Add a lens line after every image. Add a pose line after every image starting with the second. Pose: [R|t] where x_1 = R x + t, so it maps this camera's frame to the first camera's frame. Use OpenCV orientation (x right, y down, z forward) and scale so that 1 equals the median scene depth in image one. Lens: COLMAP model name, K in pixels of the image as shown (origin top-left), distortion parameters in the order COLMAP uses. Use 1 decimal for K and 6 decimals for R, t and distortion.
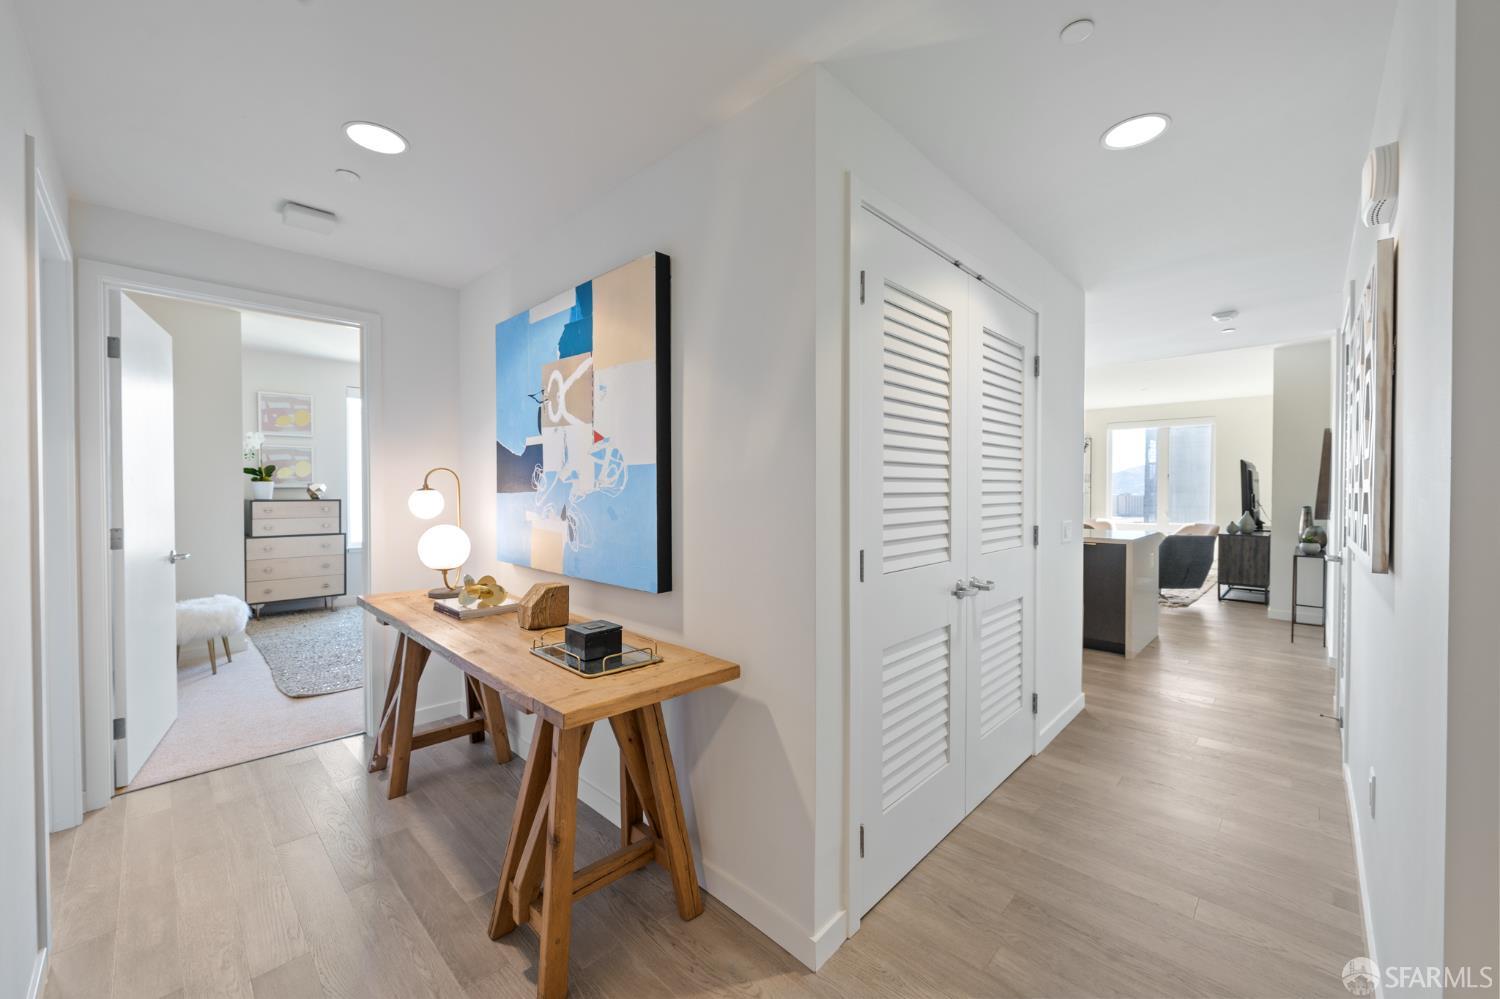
lens RADIAL K [[582.9, 0, 748.8], [0, 582.9, 498.8], [0, 0, 1]] dist [-0.002765, -0.000230]
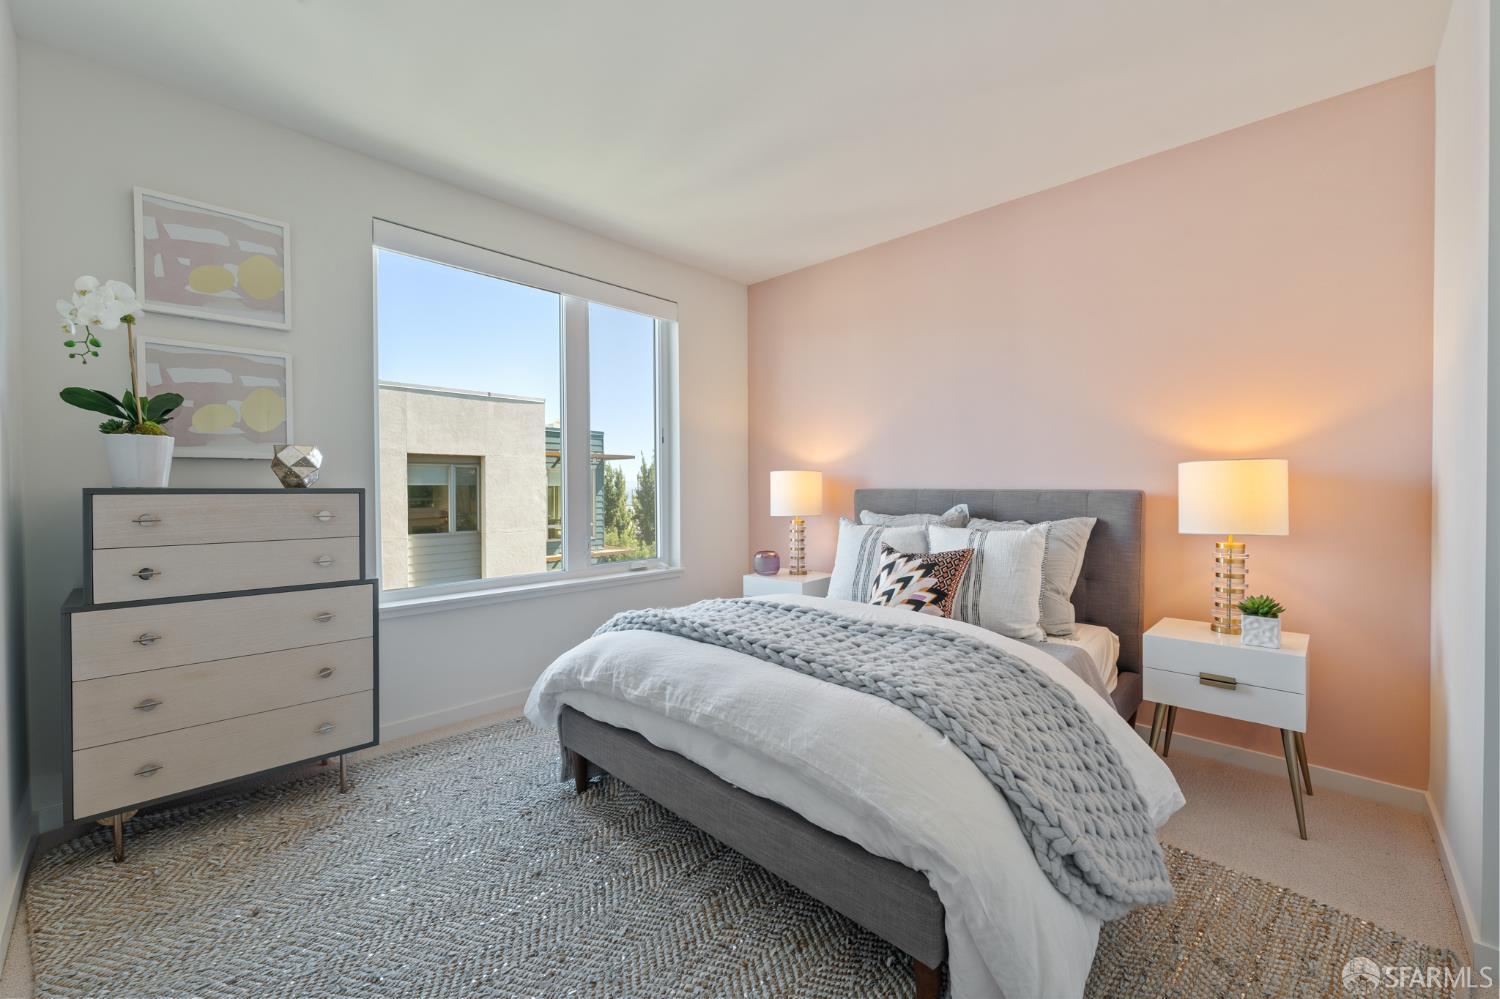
lens RADIAL K [[582.9, 0, 746.8], [0, 582.9, 498.4], [0, 0, 1]] dist [-0.002765, -0.000230]
pose [[0.999994, -0.003224, 0.001048, -0.463358], [0.003227, 0.999990, -0.002963, 0.009140], [-0.001038, 0.002966, 0.999995, 0.637350]]
